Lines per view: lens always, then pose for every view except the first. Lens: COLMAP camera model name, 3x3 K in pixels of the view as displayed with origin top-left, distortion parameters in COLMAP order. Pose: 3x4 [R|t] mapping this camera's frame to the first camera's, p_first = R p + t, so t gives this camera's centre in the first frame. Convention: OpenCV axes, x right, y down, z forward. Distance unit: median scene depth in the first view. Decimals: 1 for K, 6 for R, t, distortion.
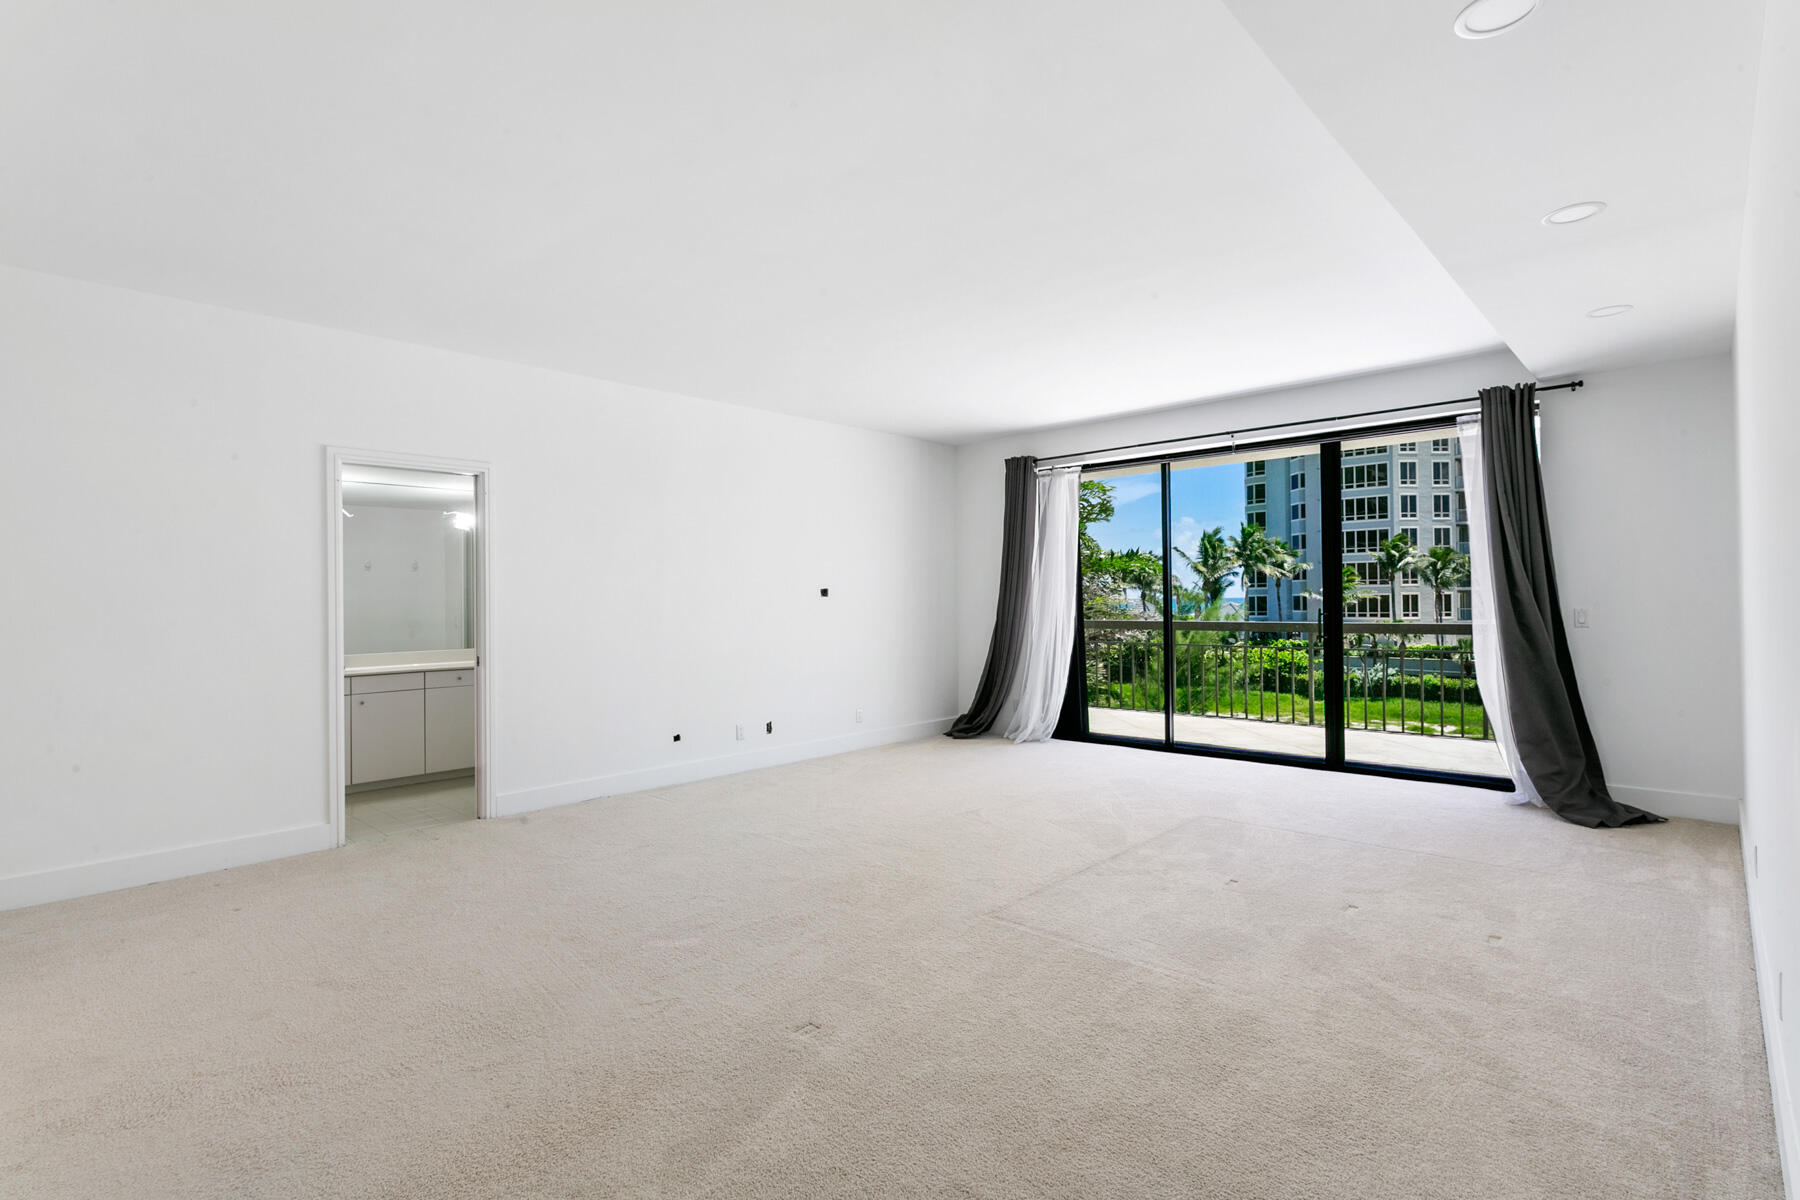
lens RADIAL K [[874.5, 0, 925.4], [0, 874.5, 593.4], [0, 0, 1]] dist [-0.006908, 0.000657]
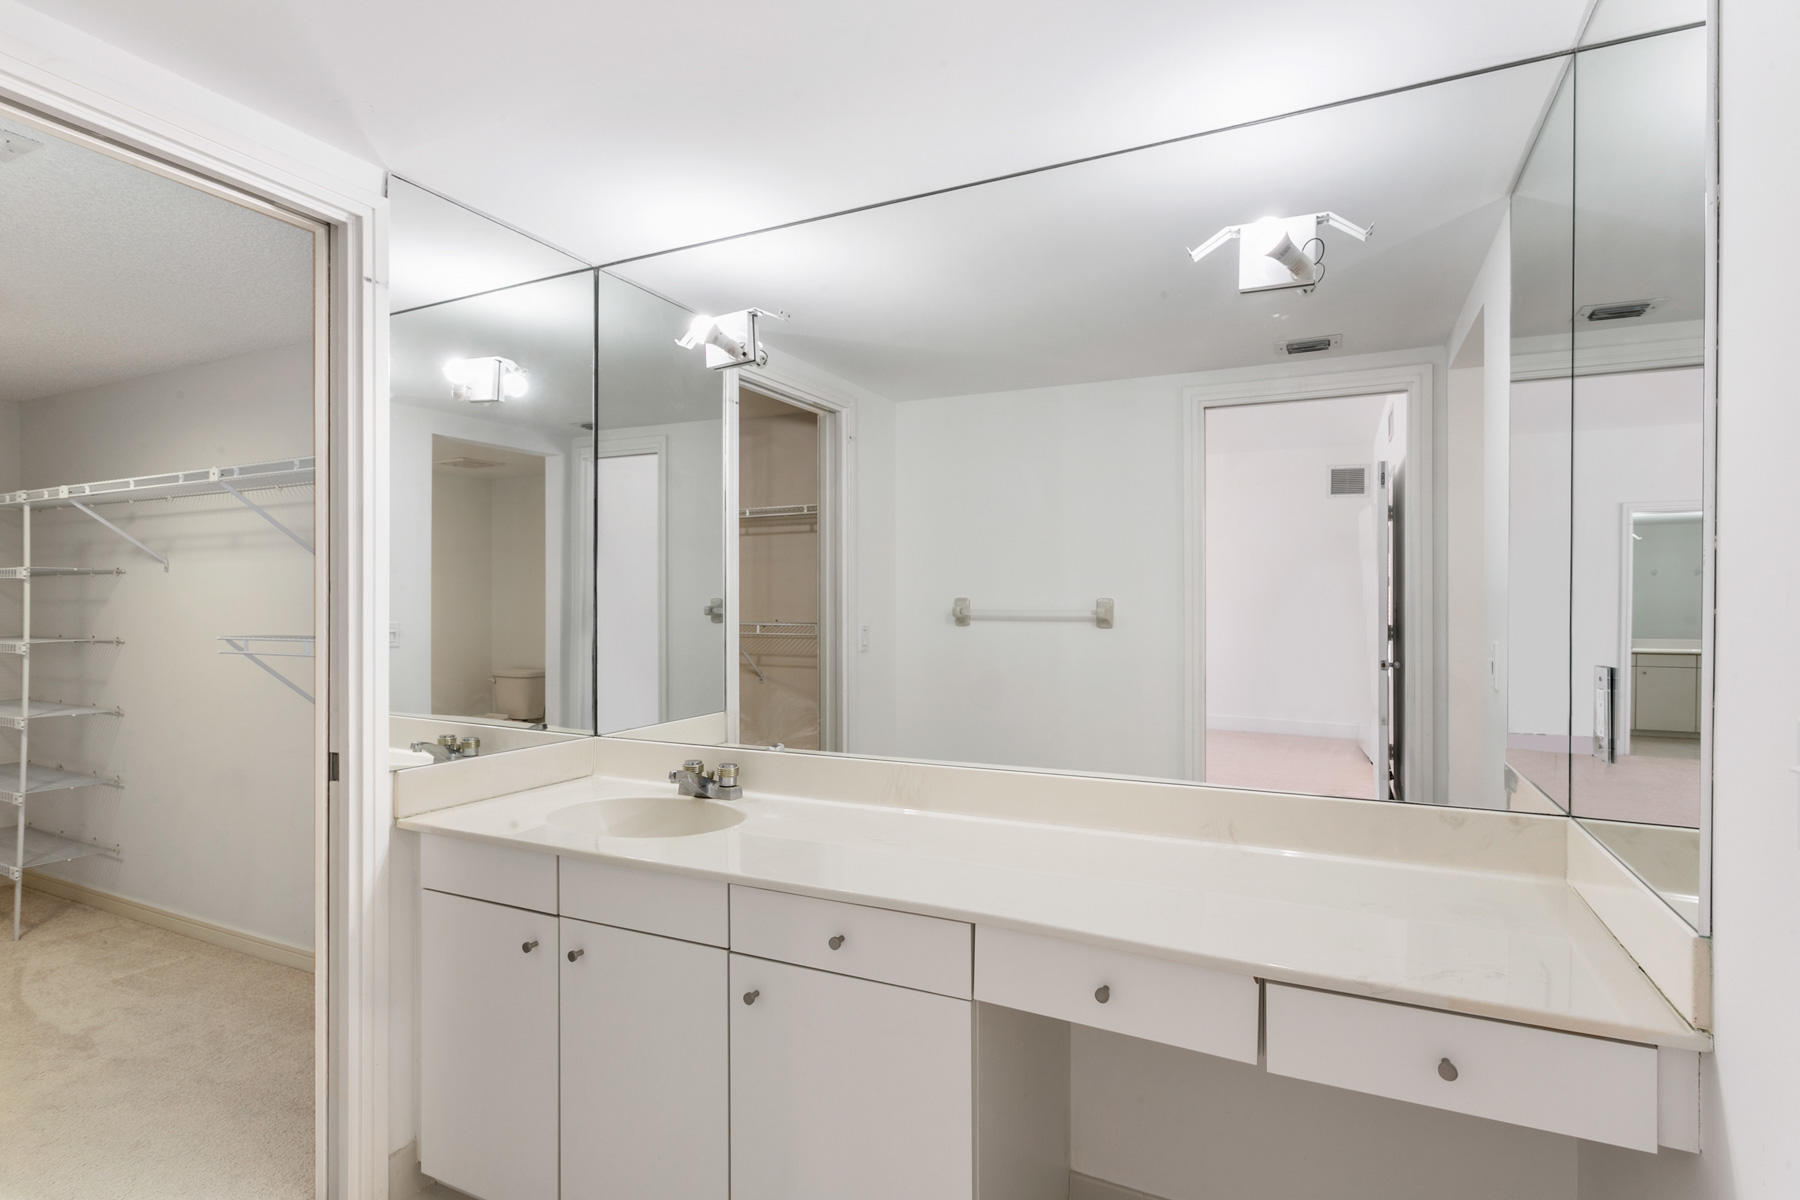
lens RADIAL K [[874.5, 0, 916.9], [0, 874.5, 603.5], [0, 0, 1]] dist [-0.006908, 0.000657]
pose [[0.290199, 0.026455, -0.956601, 0.396512], [-0.002223, 0.999634, 0.026971, -0.027256], [0.956964, -0.005700, 0.290151, -0.594767]]
